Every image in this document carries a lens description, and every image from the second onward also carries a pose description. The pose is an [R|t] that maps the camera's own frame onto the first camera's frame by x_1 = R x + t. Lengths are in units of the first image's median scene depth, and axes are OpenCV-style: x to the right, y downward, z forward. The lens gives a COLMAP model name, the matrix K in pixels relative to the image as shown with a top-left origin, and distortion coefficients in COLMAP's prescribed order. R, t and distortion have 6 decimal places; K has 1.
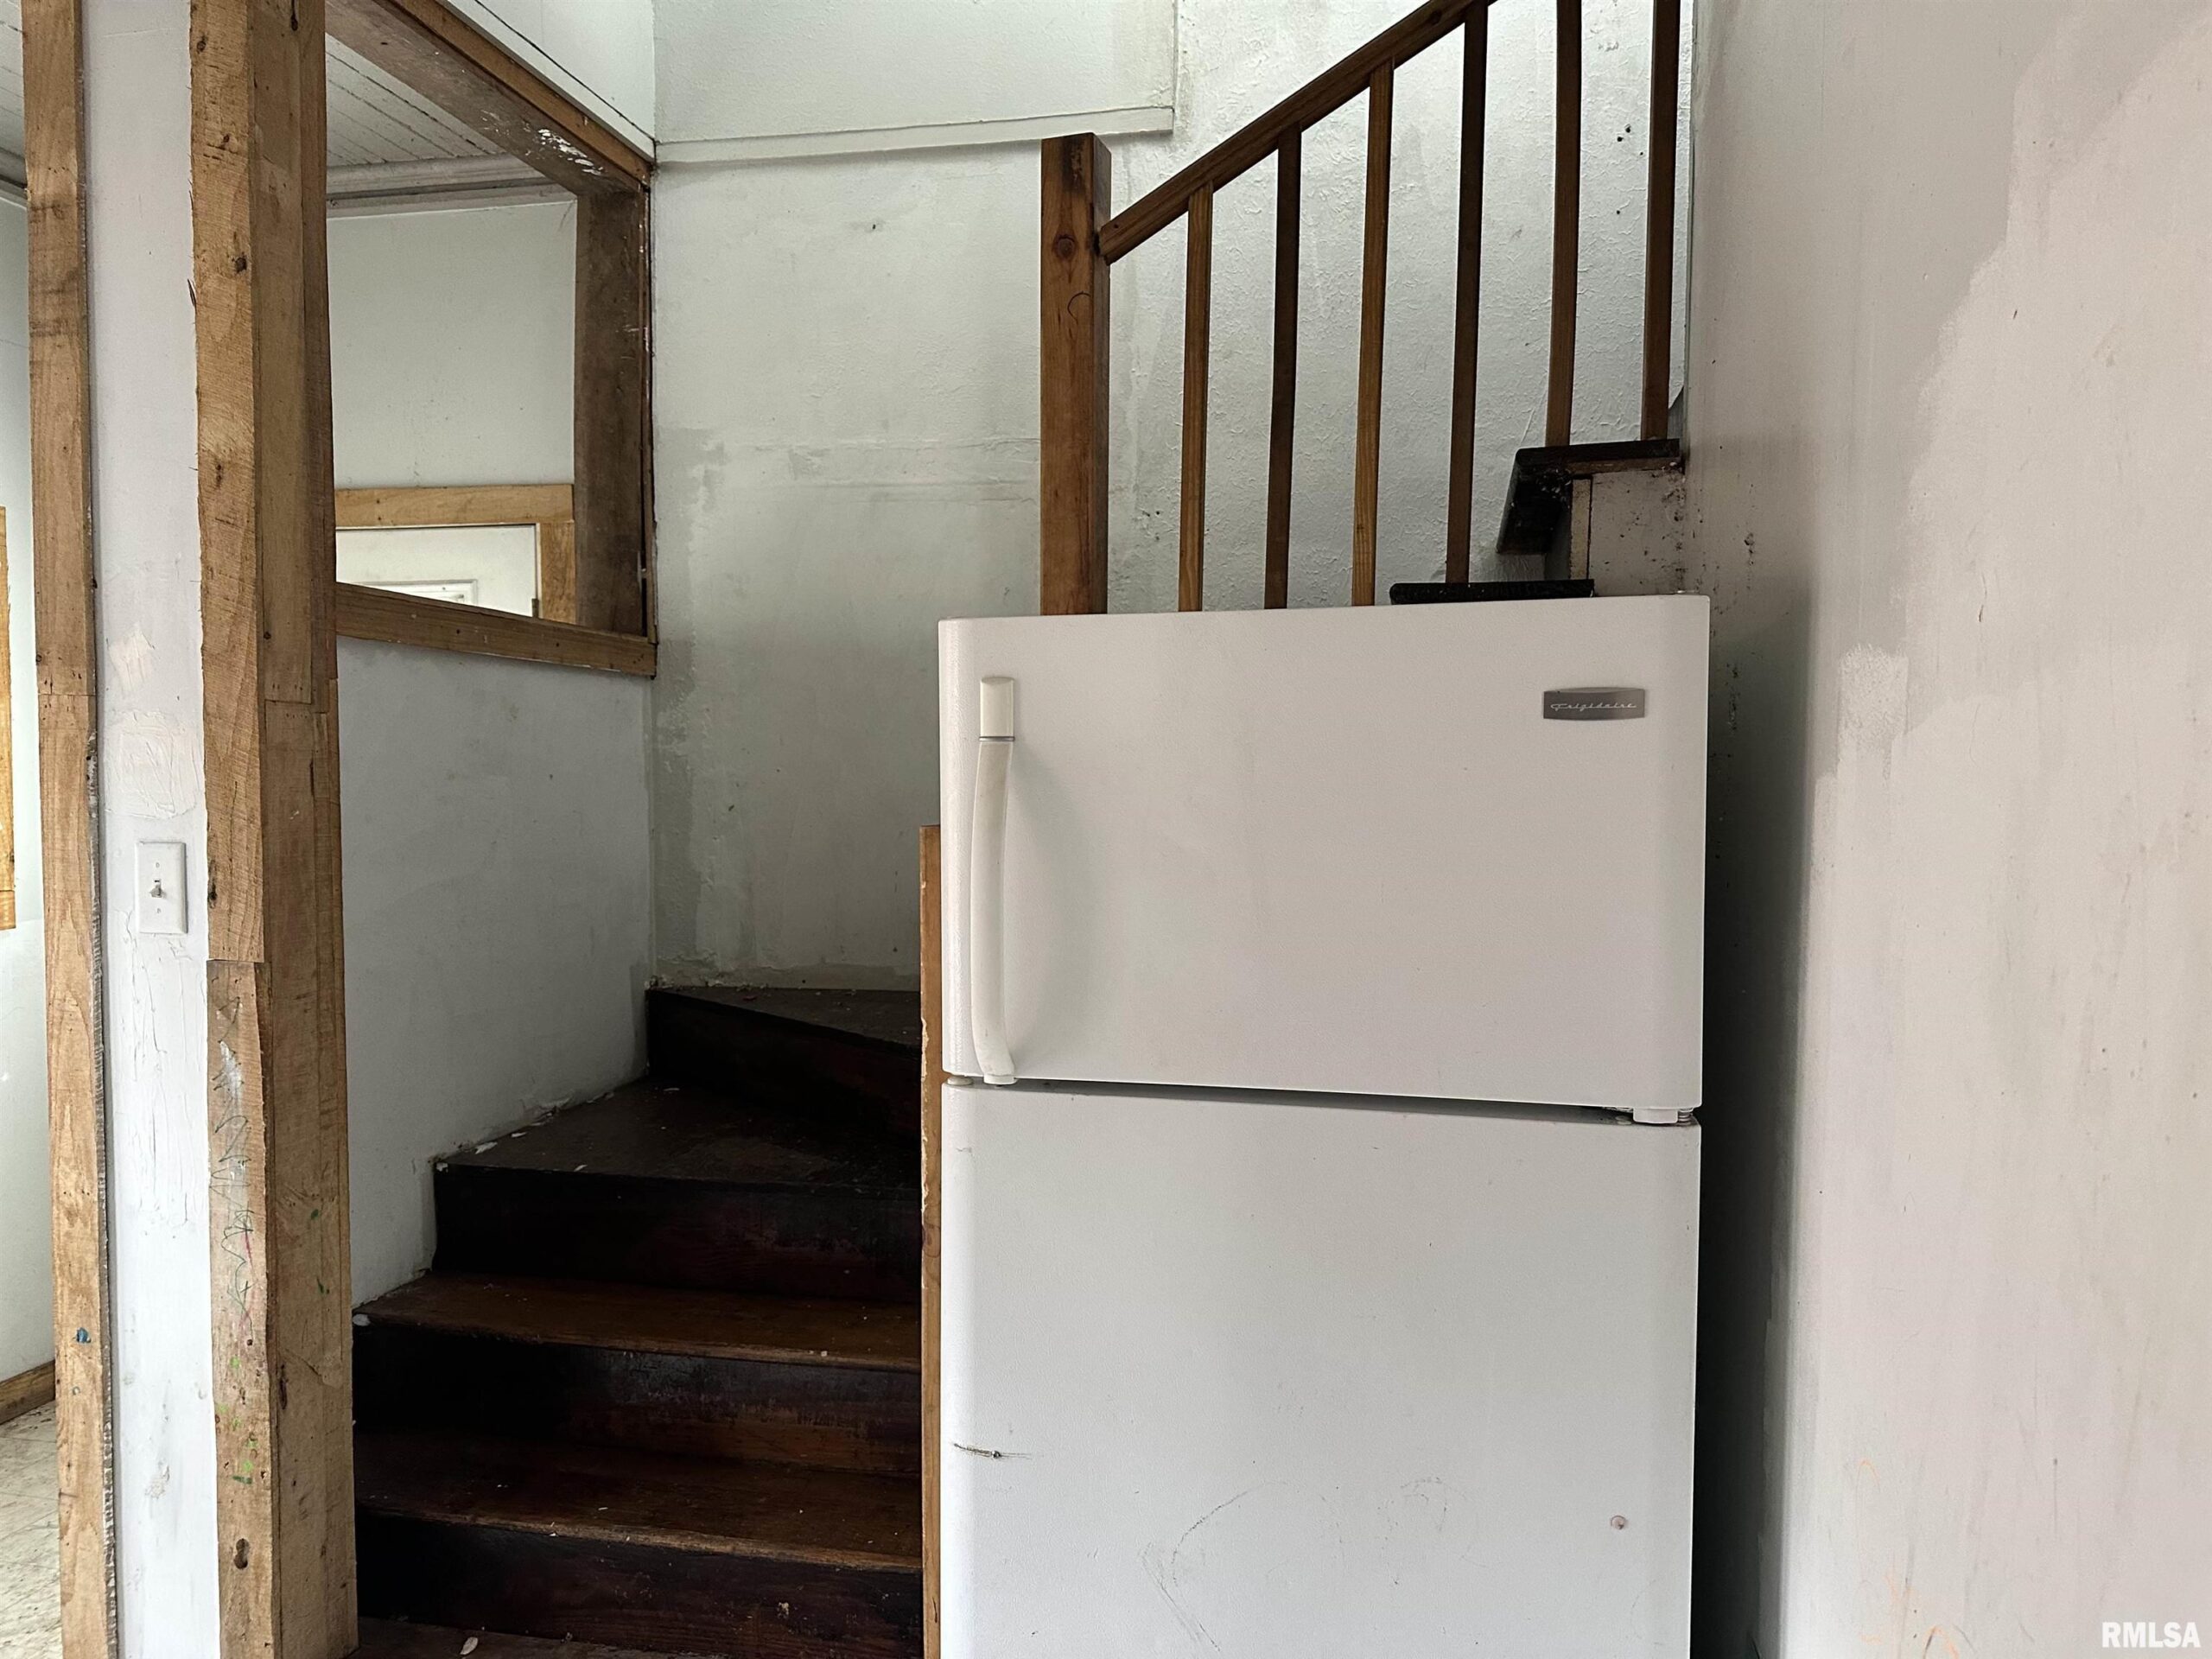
lens RADIAL K [[1557.9, 0, 1109.4], [0, 1557.9, 839.5], [0, 0, 1]] dist [0.023266, -0.024748]
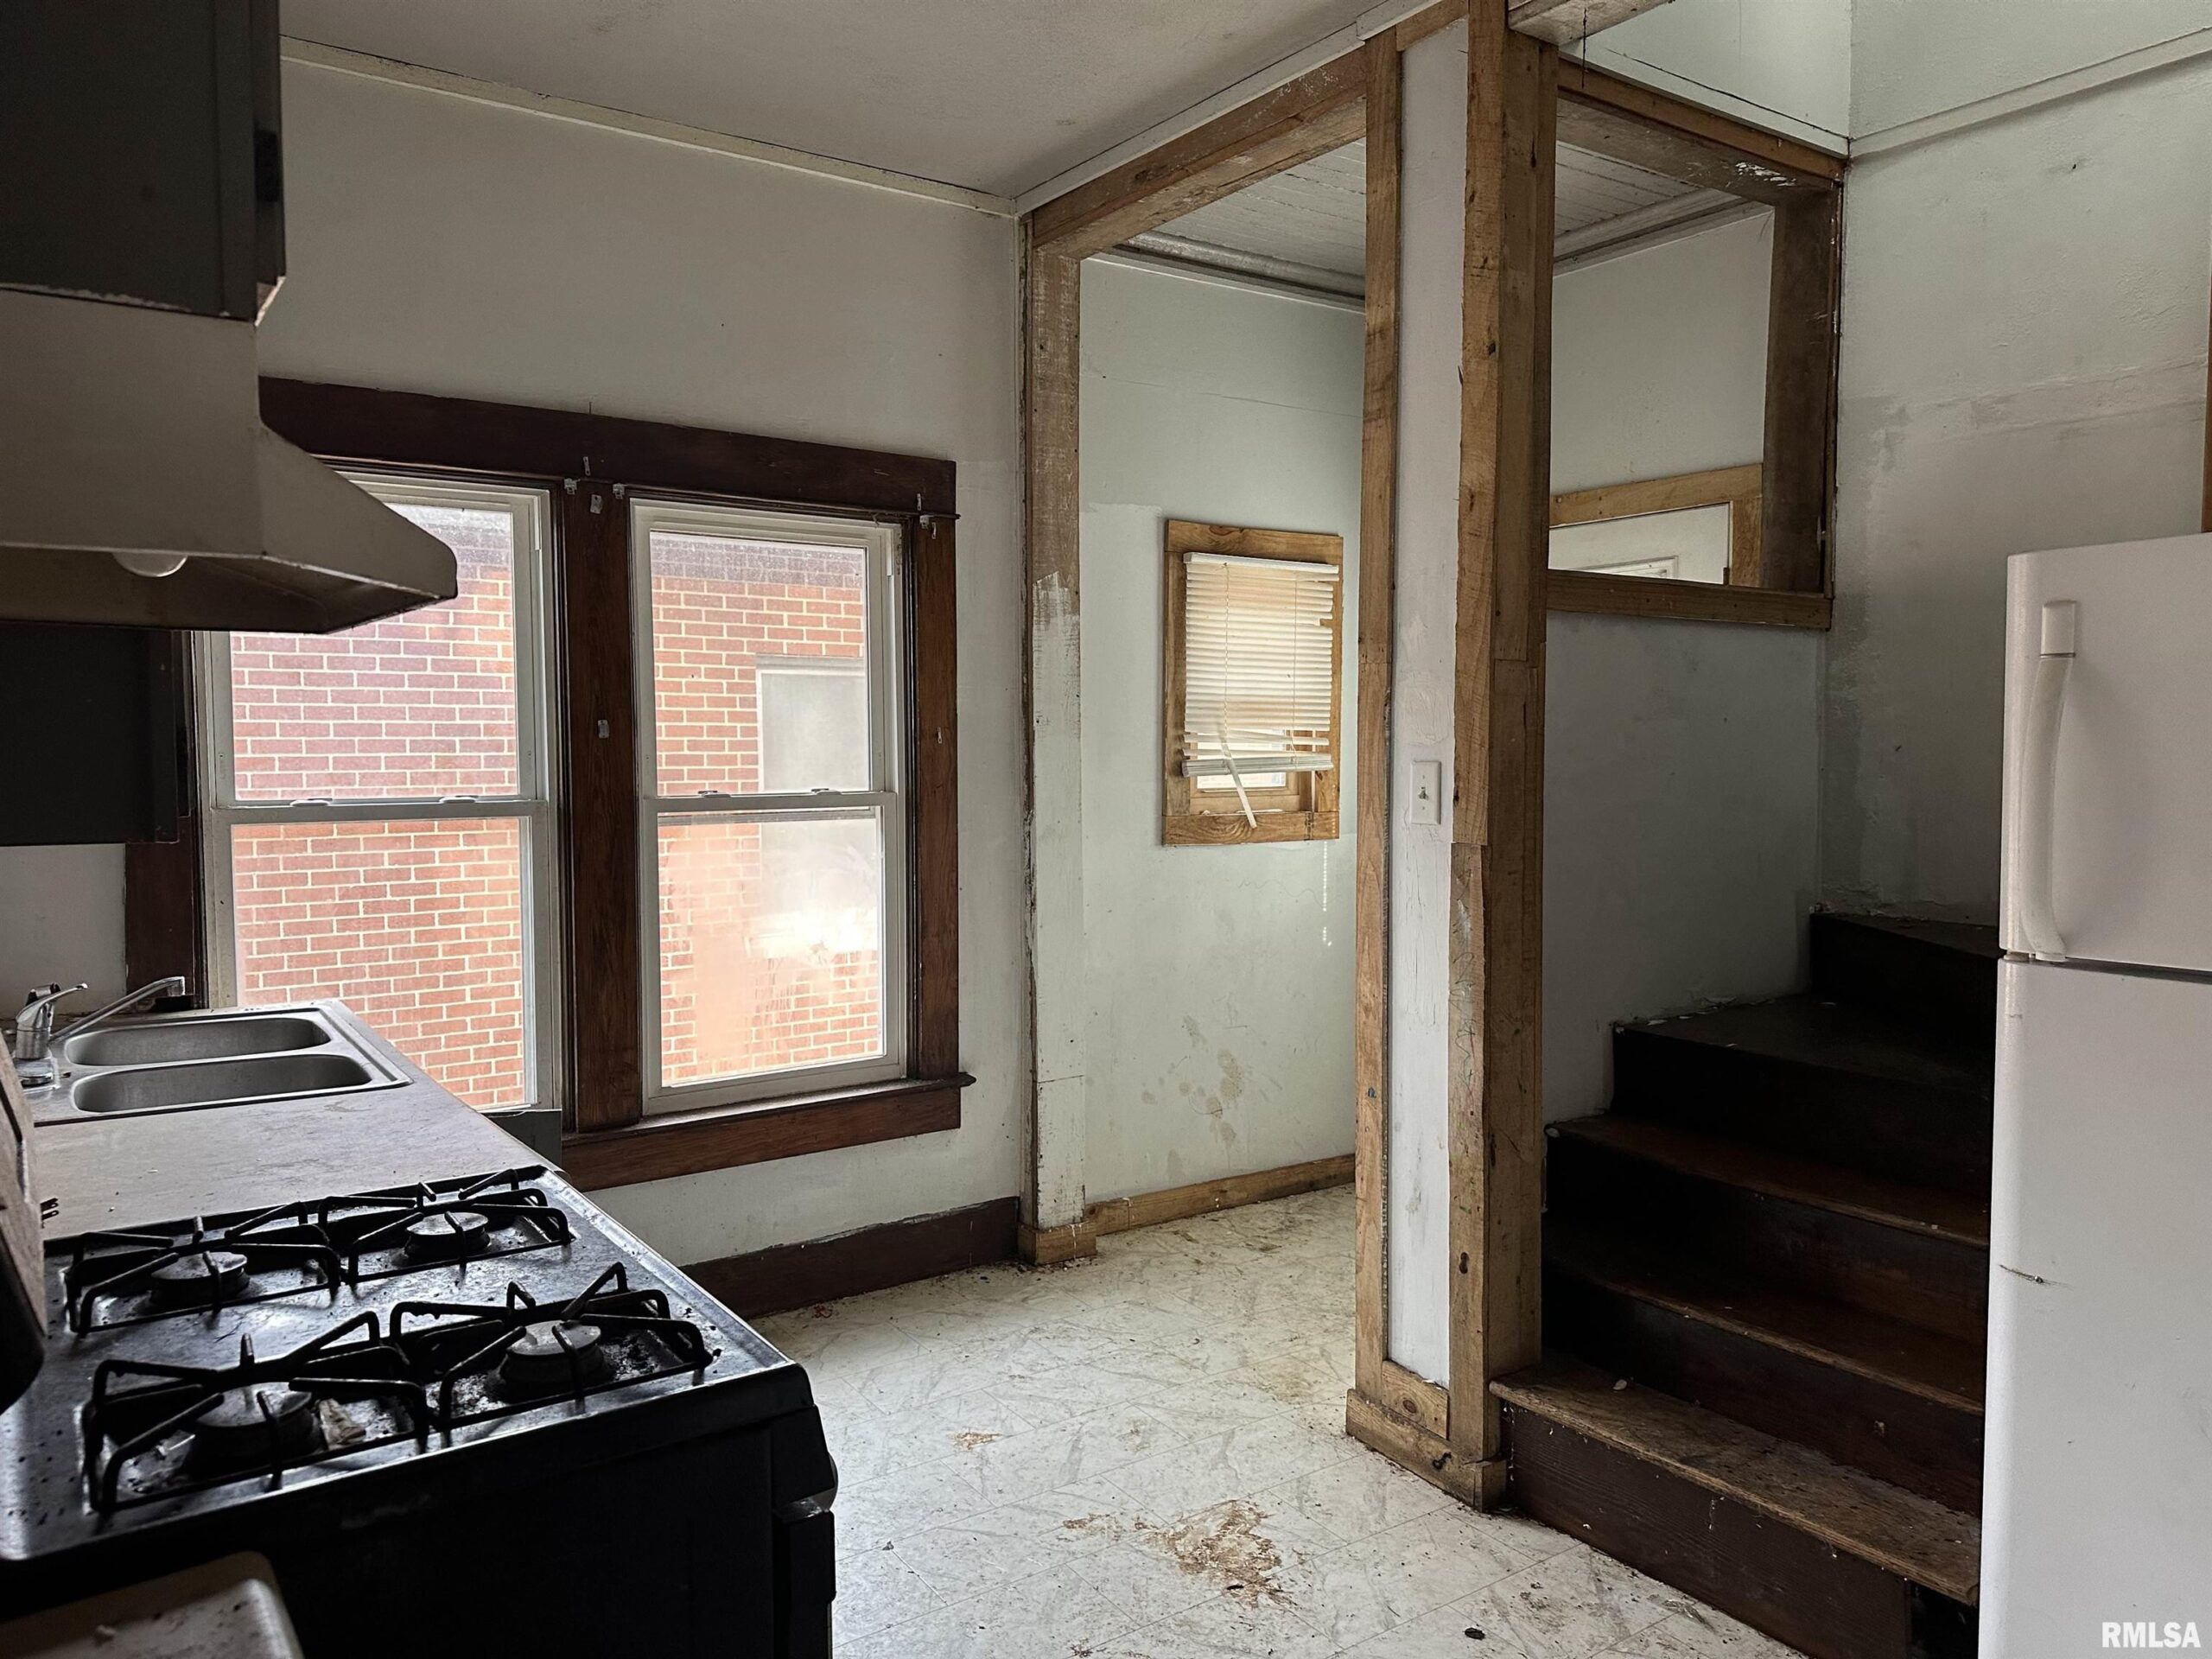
lens RADIAL K [[1537.7, 0, 1106.0], [0, 1537.7, 829.5], [0, 0, 1]] dist [0.170734, -0.290654]
pose [[0.724890, 0.033646, -0.688043, 0.167563], [-0.025820, 0.999432, 0.021671, 0.040773], [0.688381, 0.002056, 0.725346, -0.244151]]
